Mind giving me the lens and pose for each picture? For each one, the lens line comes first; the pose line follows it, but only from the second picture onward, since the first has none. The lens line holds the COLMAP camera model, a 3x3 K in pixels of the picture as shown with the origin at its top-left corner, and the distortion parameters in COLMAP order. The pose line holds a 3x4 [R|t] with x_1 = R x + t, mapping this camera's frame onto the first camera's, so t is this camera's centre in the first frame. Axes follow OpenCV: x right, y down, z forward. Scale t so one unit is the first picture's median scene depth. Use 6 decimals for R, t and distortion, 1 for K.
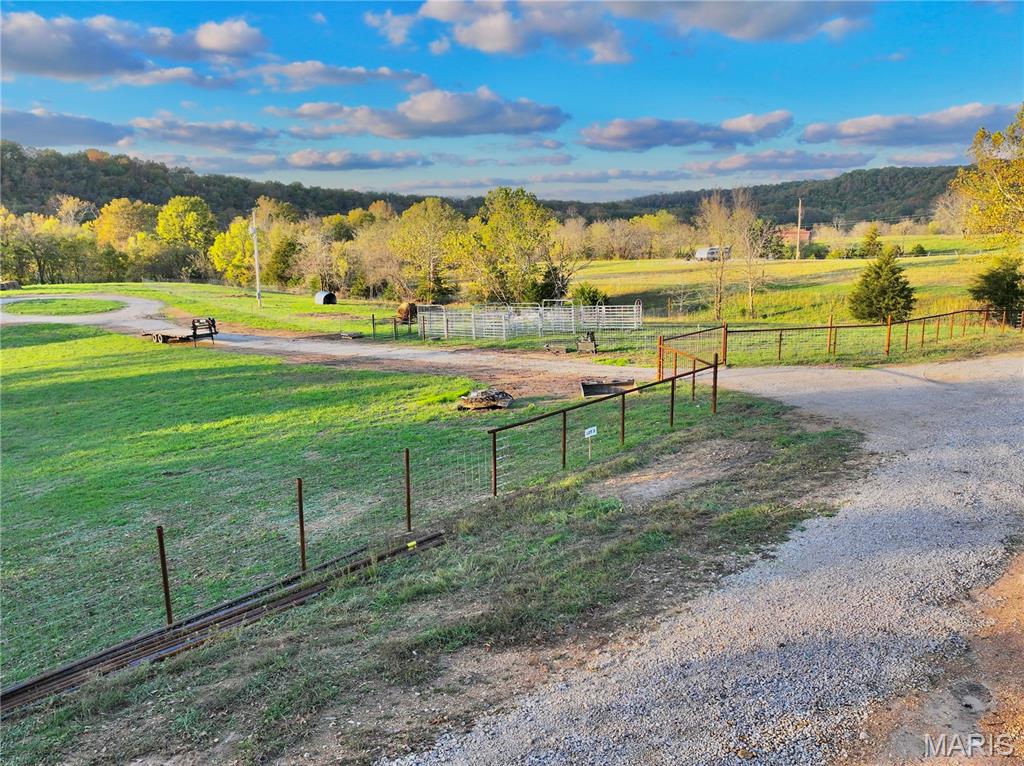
lens RADIAL K [[819.8, 0, 512.0], [0, 819.8, 383.0], [0, 0, 1]] dist [0.004855, -0.000160]
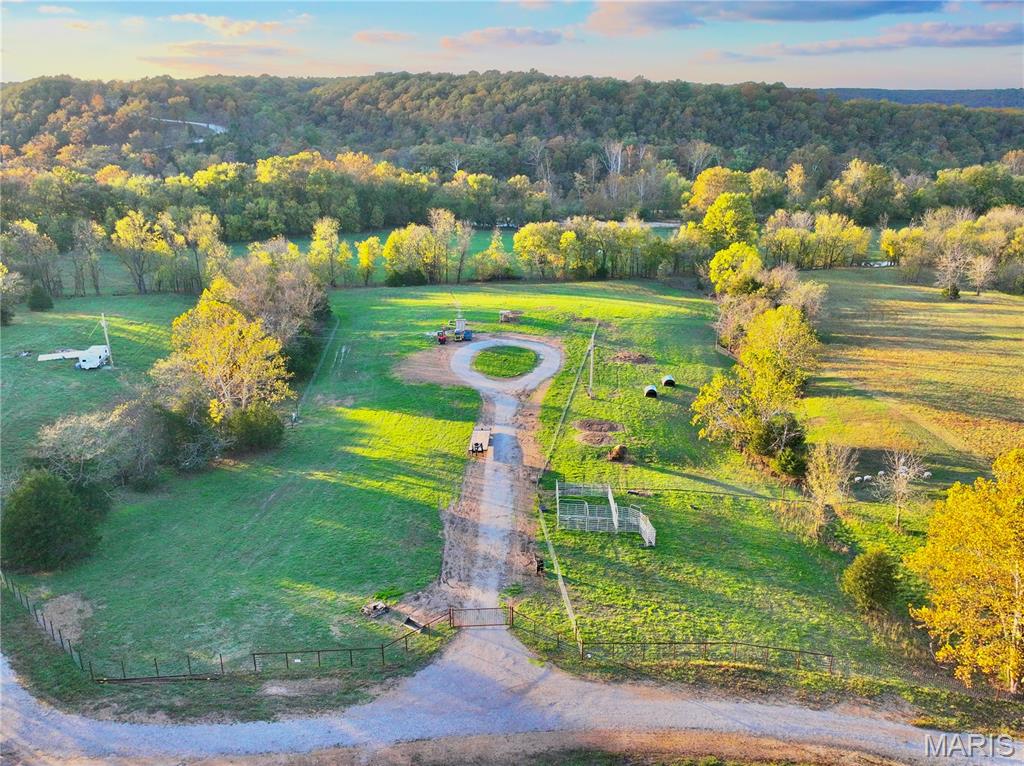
lens RADIAL K [[826.3, 0, 512.0], [0, 826.3, 383.0], [0, 0, 1]] dist [0.000549, 0.002276]
pose [[0.709433, 0.231595, -0.665634, 0.102925], [-0.141685, 0.972050, 0.187199, -0.068358], [0.690384, -0.038495, 0.722418, -0.027642]]
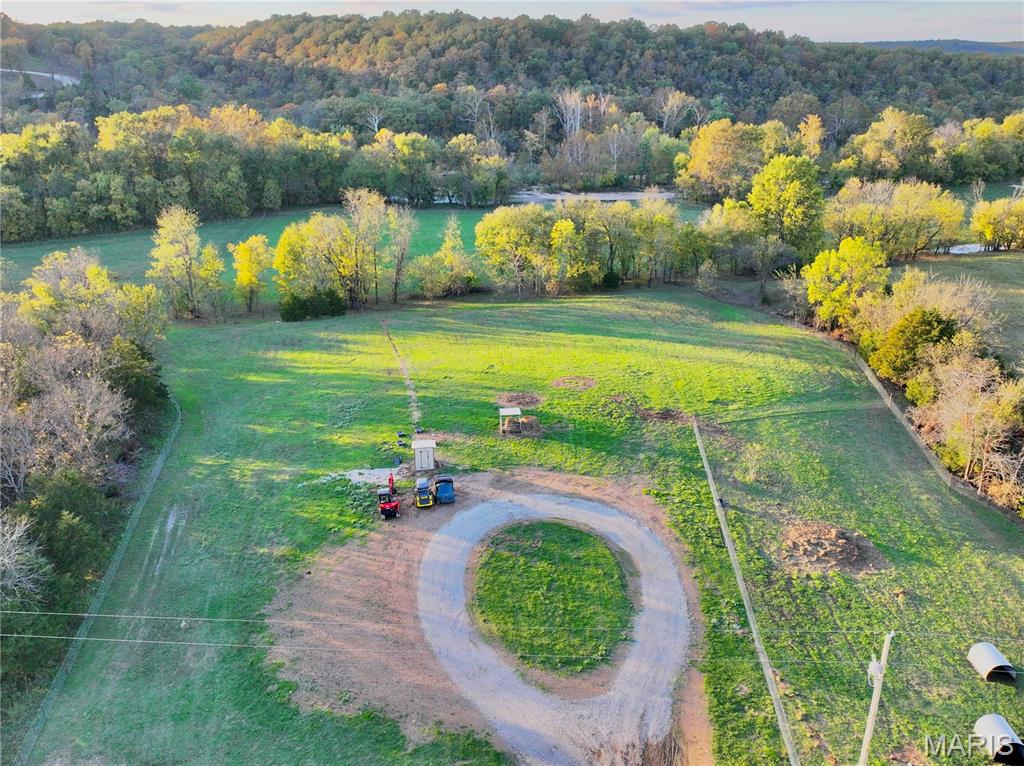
lens RADIAL K [[826.3, 0, 512.0], [0, 826.3, 383.0], [0, 0, 1]] dist [0.000549, 0.002276]
pose [[0.775981, 0.230853, -0.586993, -0.043511], [-0.121793, 0.967943, 0.219667, -0.076040], [0.618886, -0.098965, 0.779221, 0.094213]]
